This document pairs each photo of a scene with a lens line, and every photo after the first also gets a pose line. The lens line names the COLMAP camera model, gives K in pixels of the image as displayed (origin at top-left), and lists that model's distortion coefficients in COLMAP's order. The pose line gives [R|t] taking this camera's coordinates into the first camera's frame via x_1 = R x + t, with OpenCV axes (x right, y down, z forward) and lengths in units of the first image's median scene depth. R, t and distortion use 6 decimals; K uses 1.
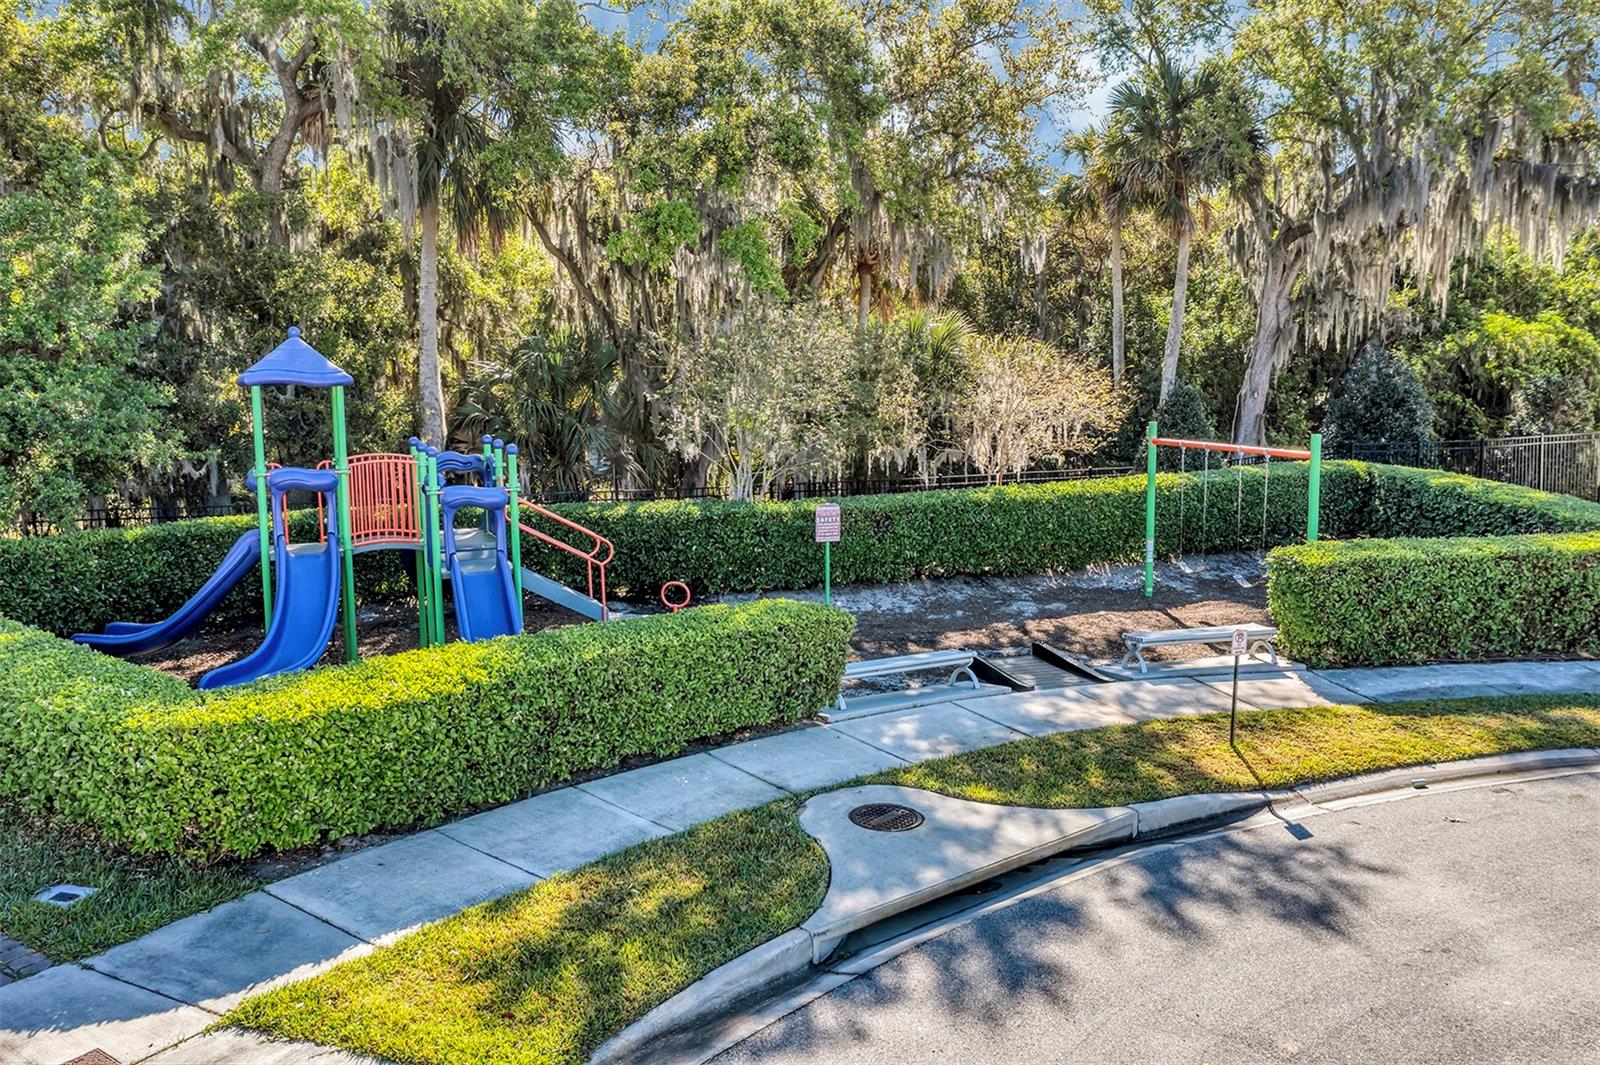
lens RADIAL K [[1270.4, 0, 800.0], [0, 1270.4, 532.5], [0, 0, 1]] dist [-0.009778, 0.011293]
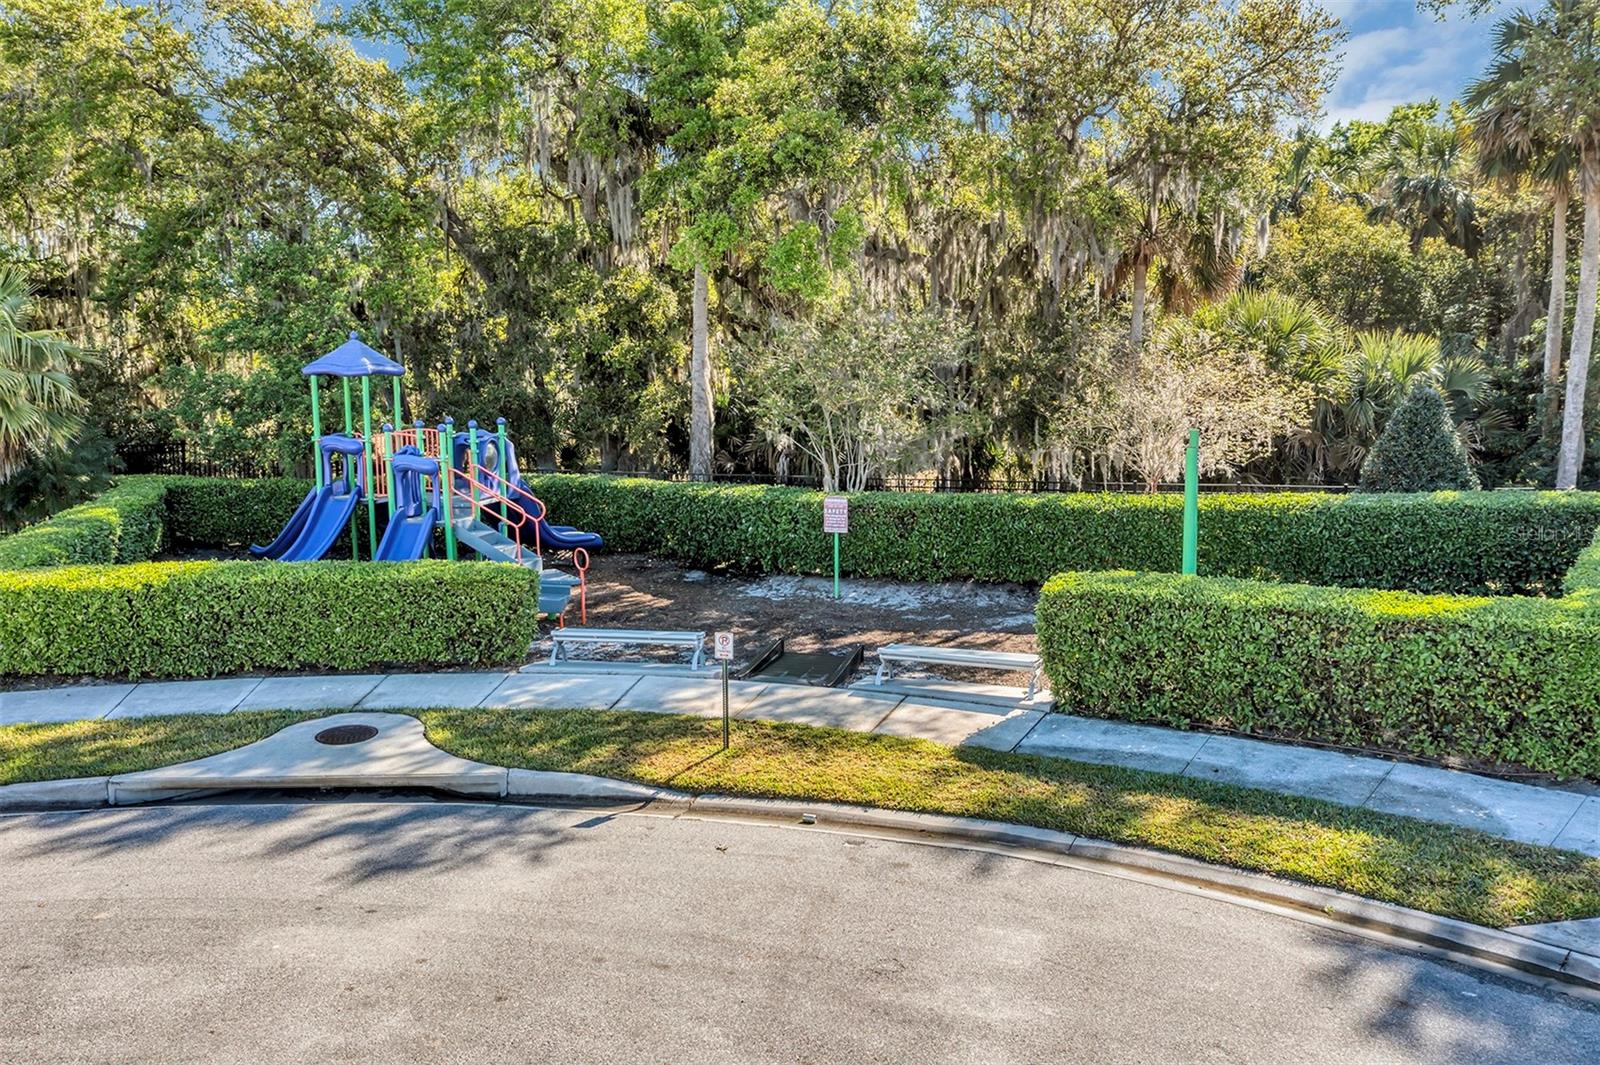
lens RADIAL K [[1270.4, 0, 800.0], [0, 1270.4, 532.5], [0, 0, 1]] dist [-0.009778, 0.011293]
pose [[0.806484, 0.083868, -0.585277, 1.003968], [-0.081238, 0.996218, 0.030812, -0.037086], [0.585648, 0.022698, 0.810248, 0.243379]]
